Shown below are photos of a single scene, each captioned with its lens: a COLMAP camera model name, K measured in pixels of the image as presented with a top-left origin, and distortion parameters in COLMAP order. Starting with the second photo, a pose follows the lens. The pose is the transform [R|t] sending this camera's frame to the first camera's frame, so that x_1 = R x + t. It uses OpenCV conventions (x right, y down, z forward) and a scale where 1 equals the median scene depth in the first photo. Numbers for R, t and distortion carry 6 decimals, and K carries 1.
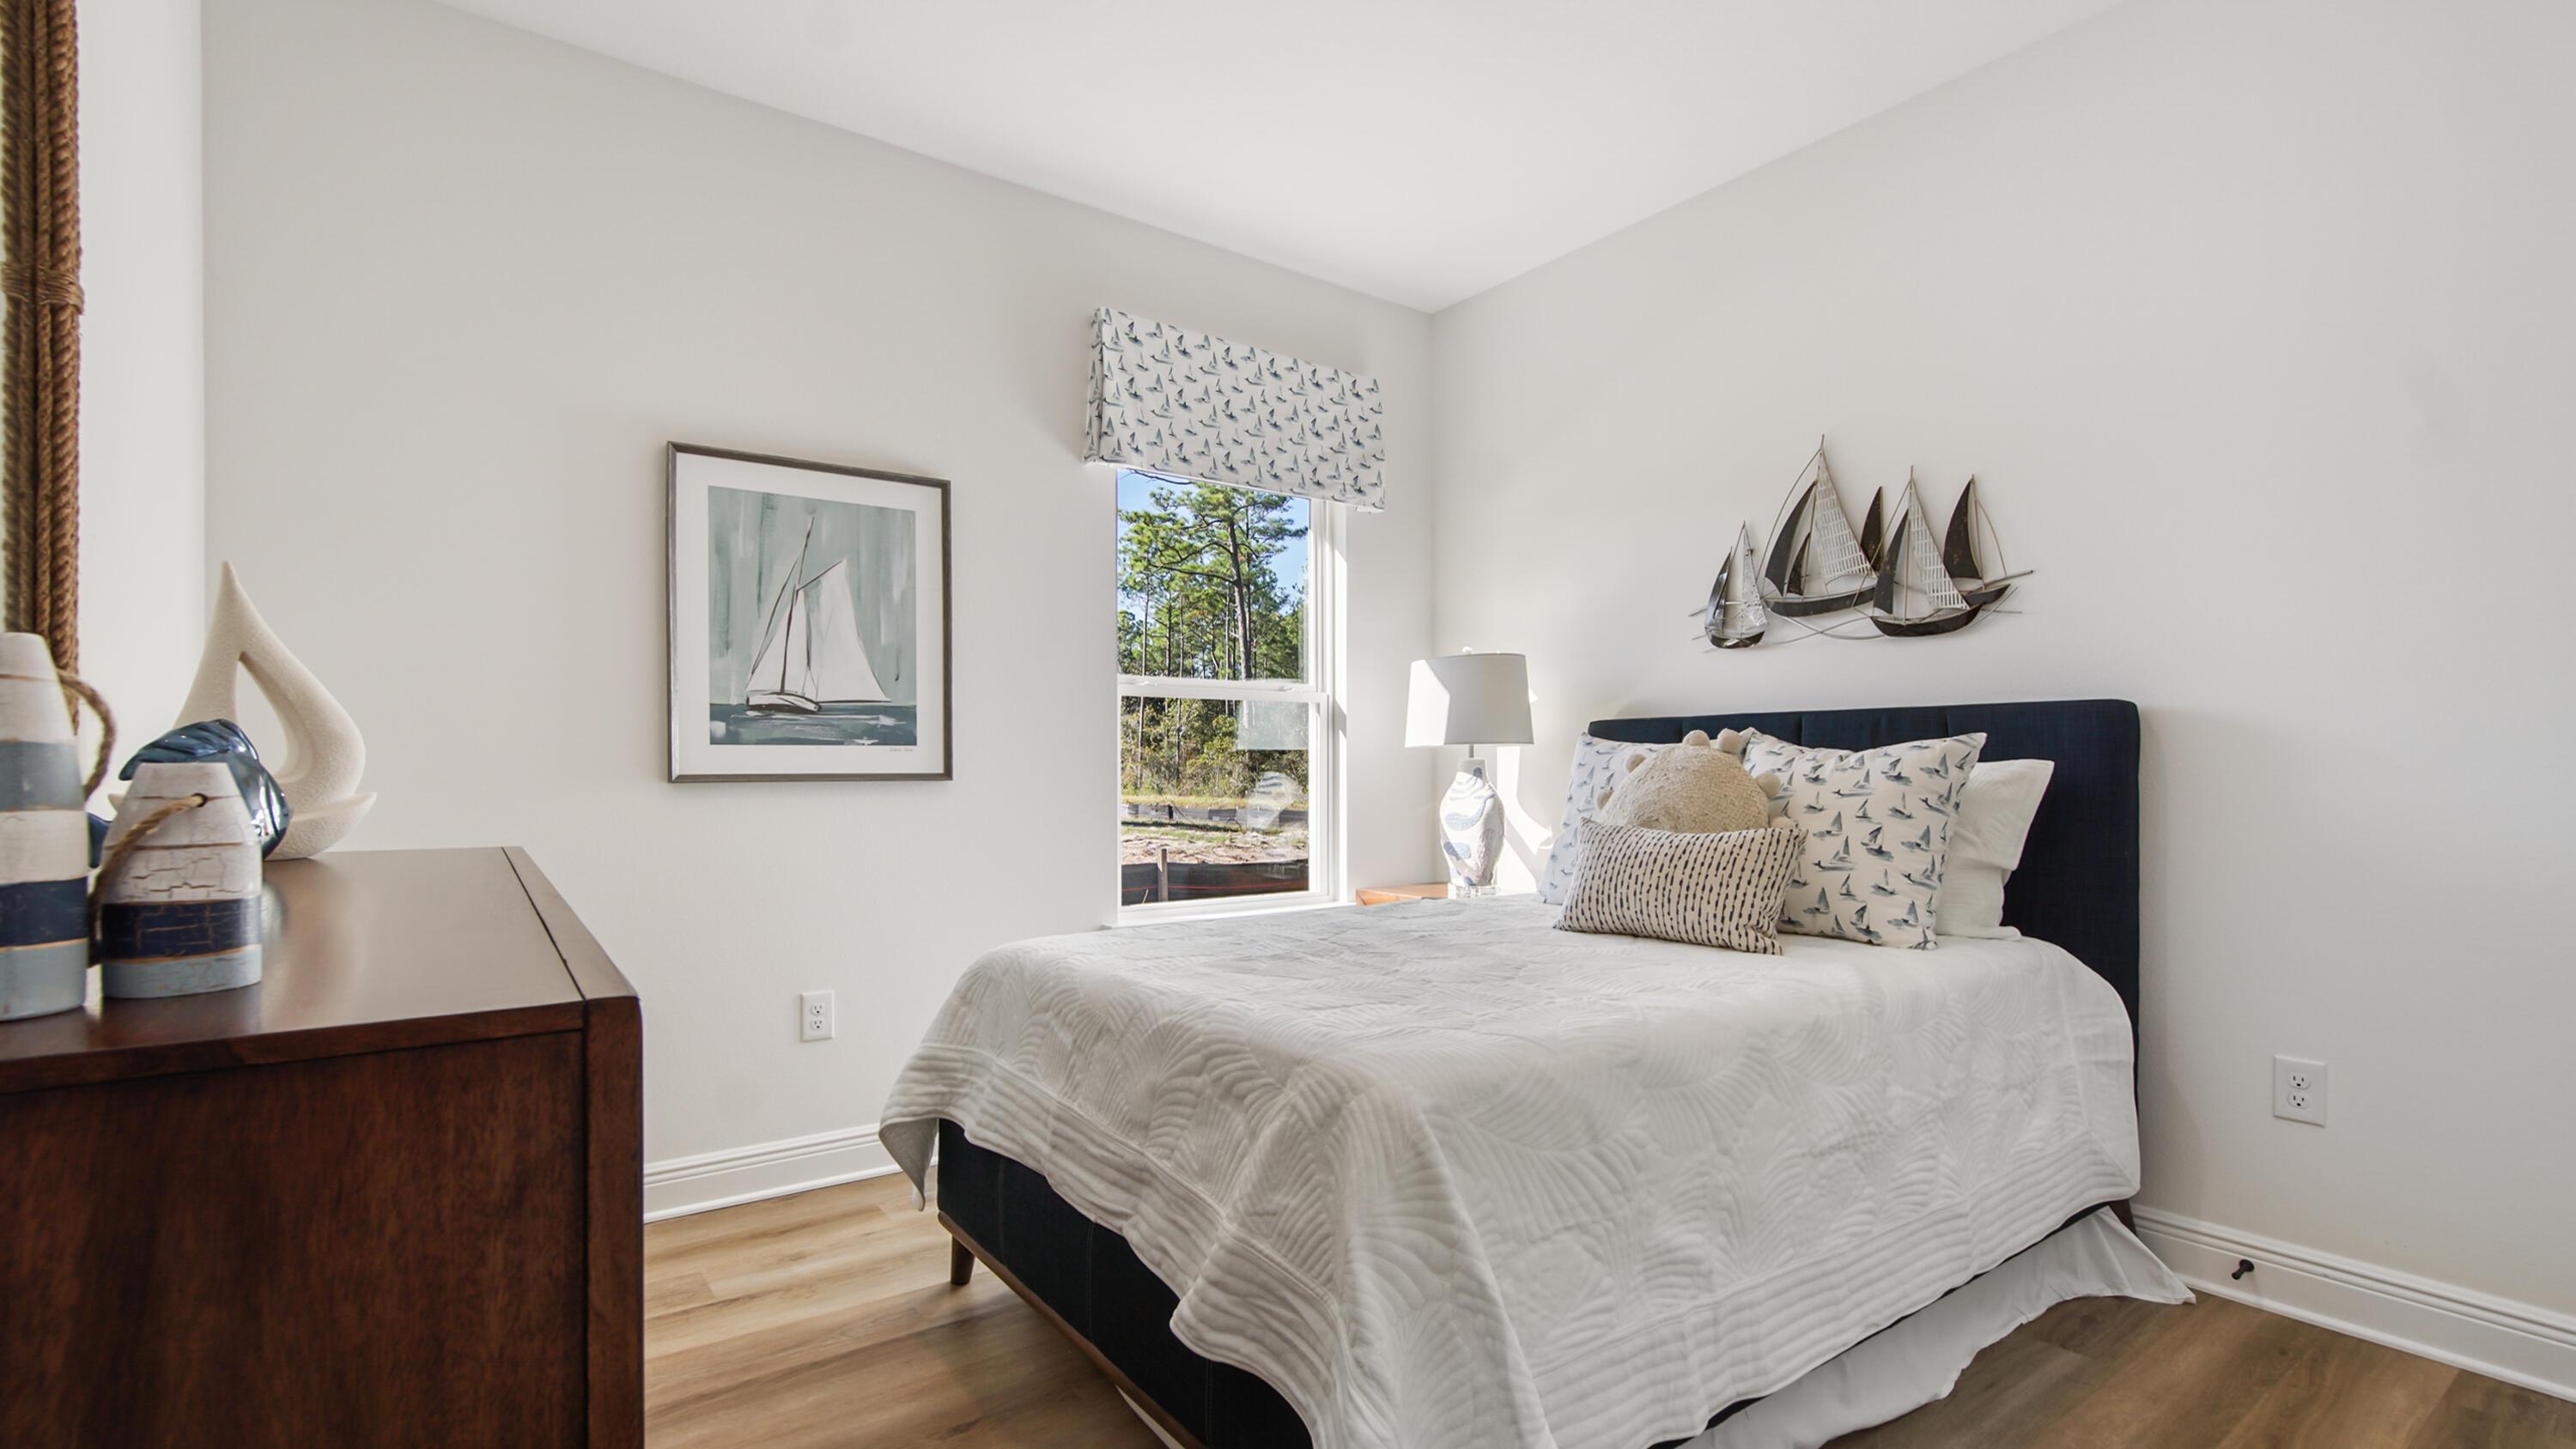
lens RADIAL K [[1112.6, 0, 1282.7], [0, 1112.6, 748.8], [0, 0, 1]] dist [0.001487, 0.000472]
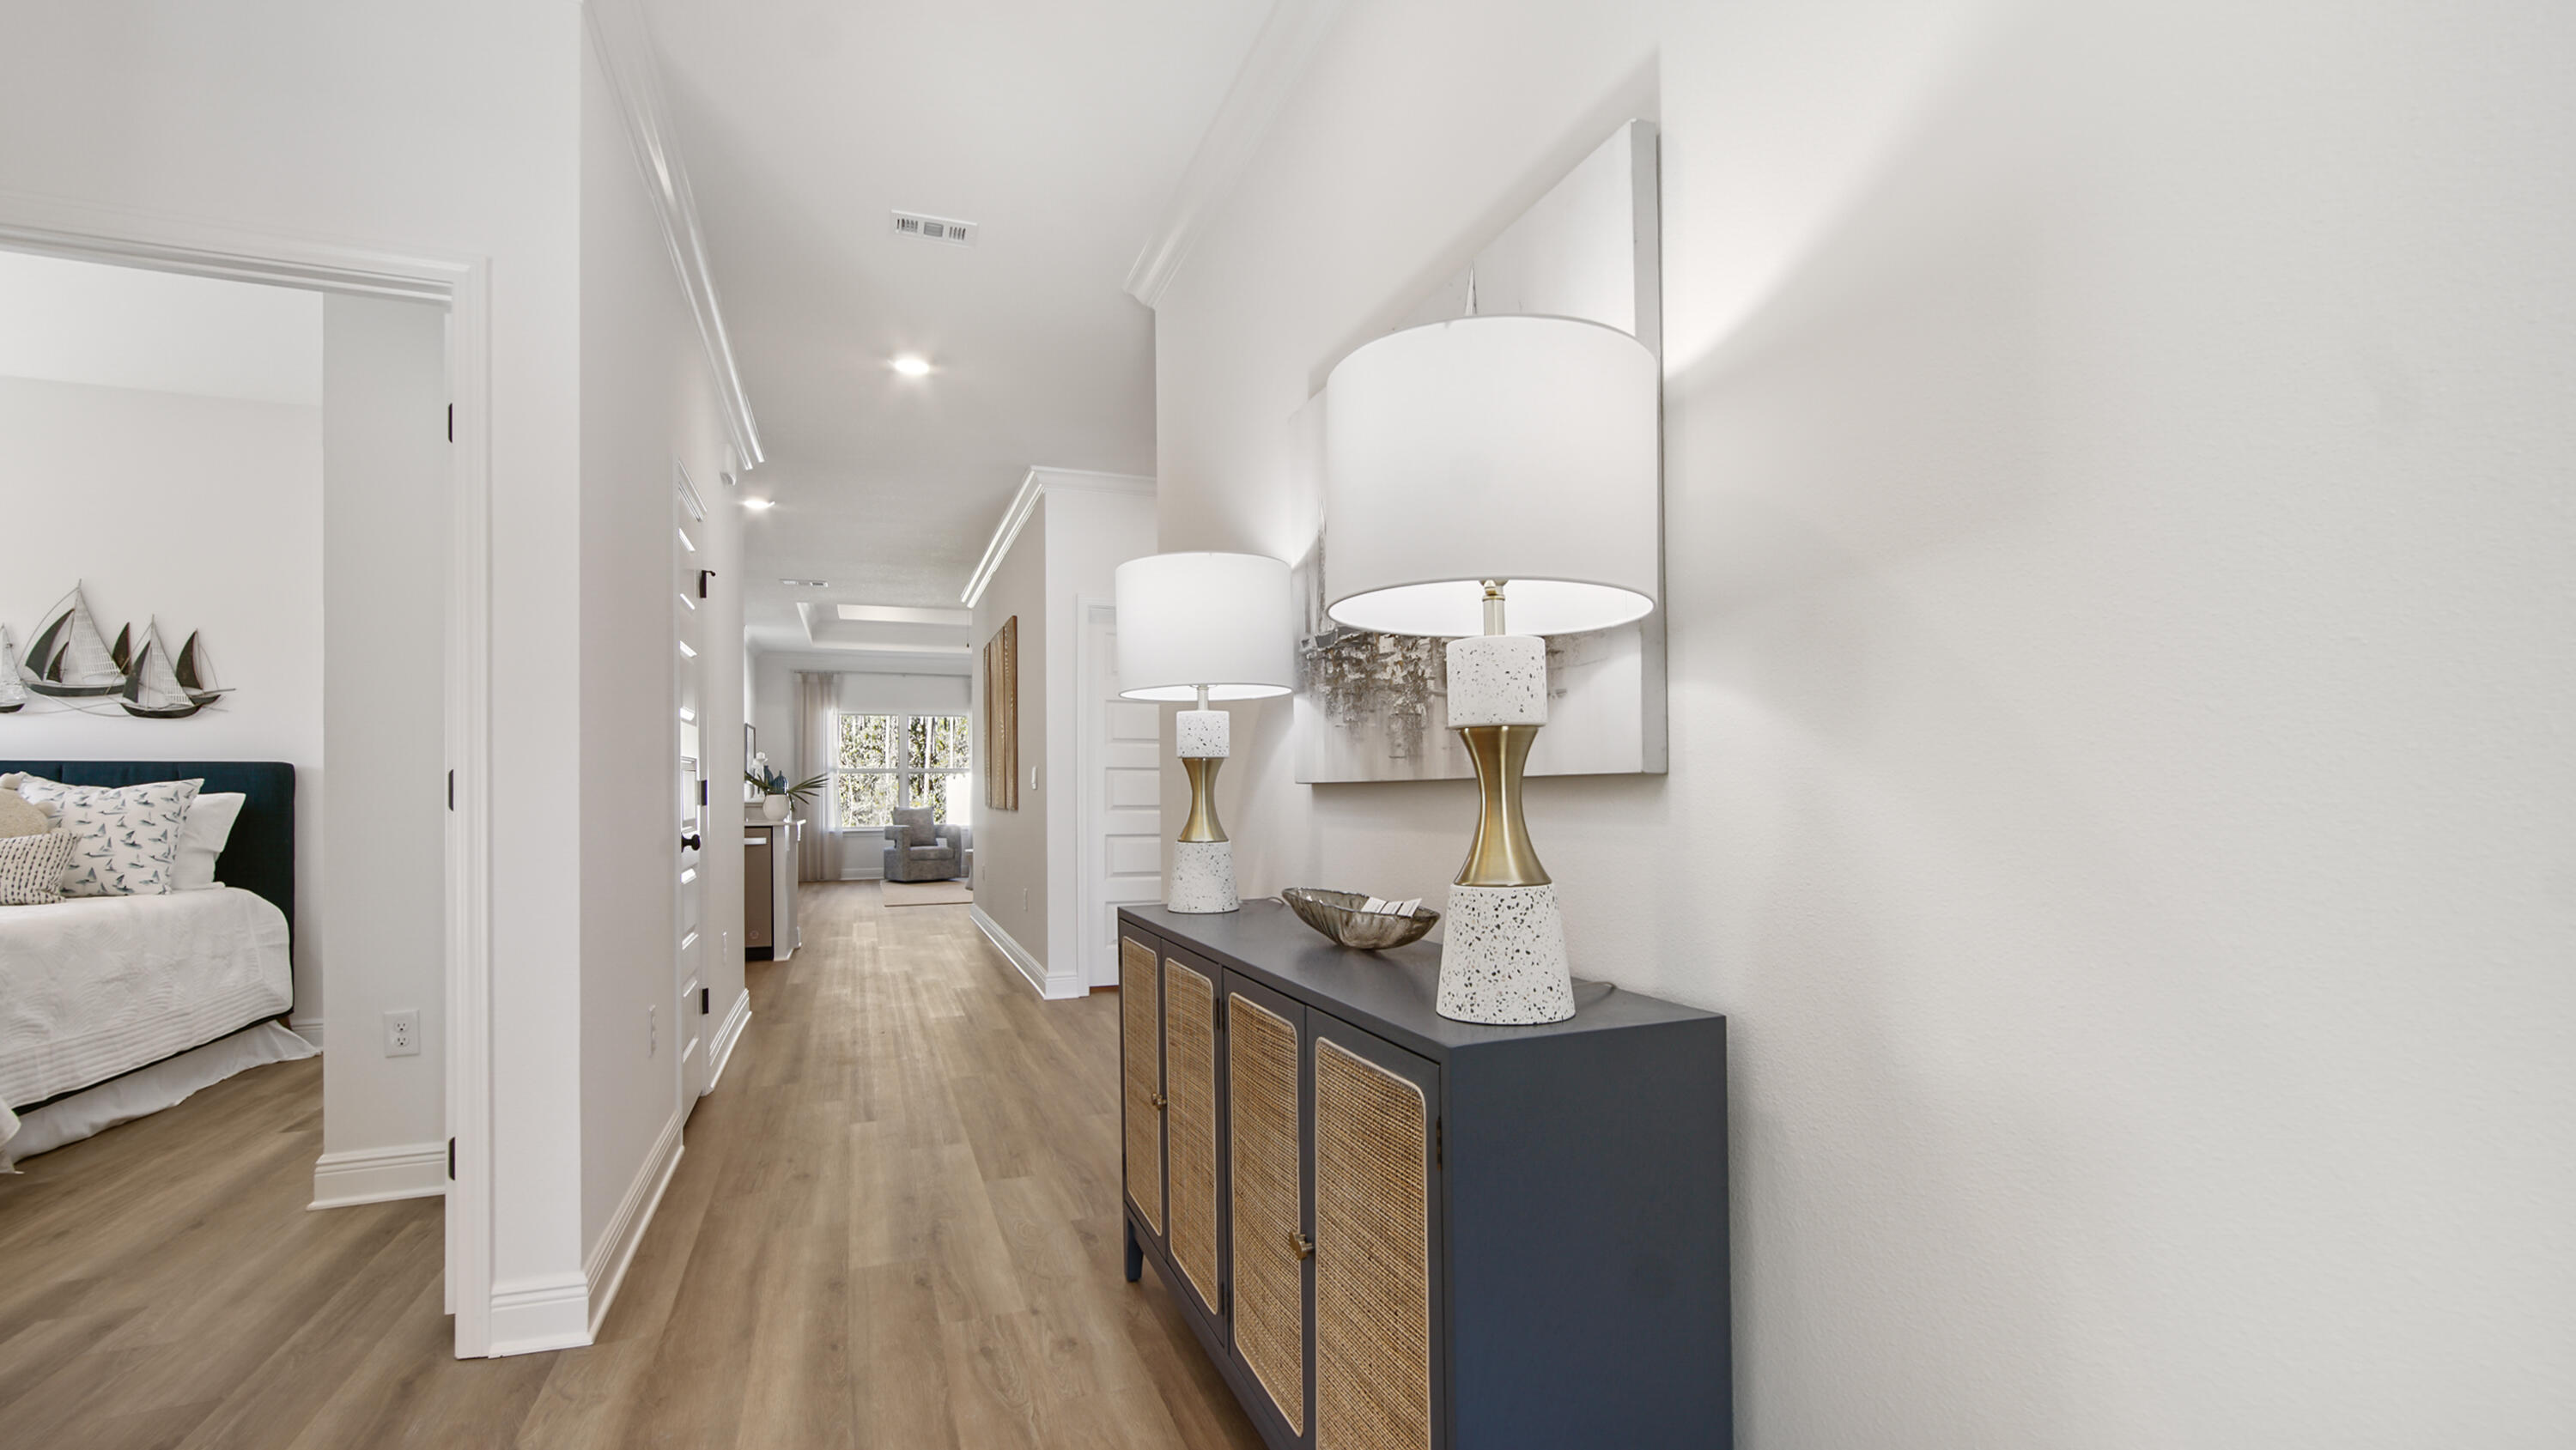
lens RADIAL K [[1130.7, 0, 1280.8], [0, 1130.7, 792.7], [0, 0, 1]] dist [-0.000958, 0.000882]
pose [[0.252853, 0.000184, 0.967505, -0.730101], [-0.005468, 0.999984, 0.001239, -0.002818], [-0.967489, -0.005604, 0.252850, -1.201179]]
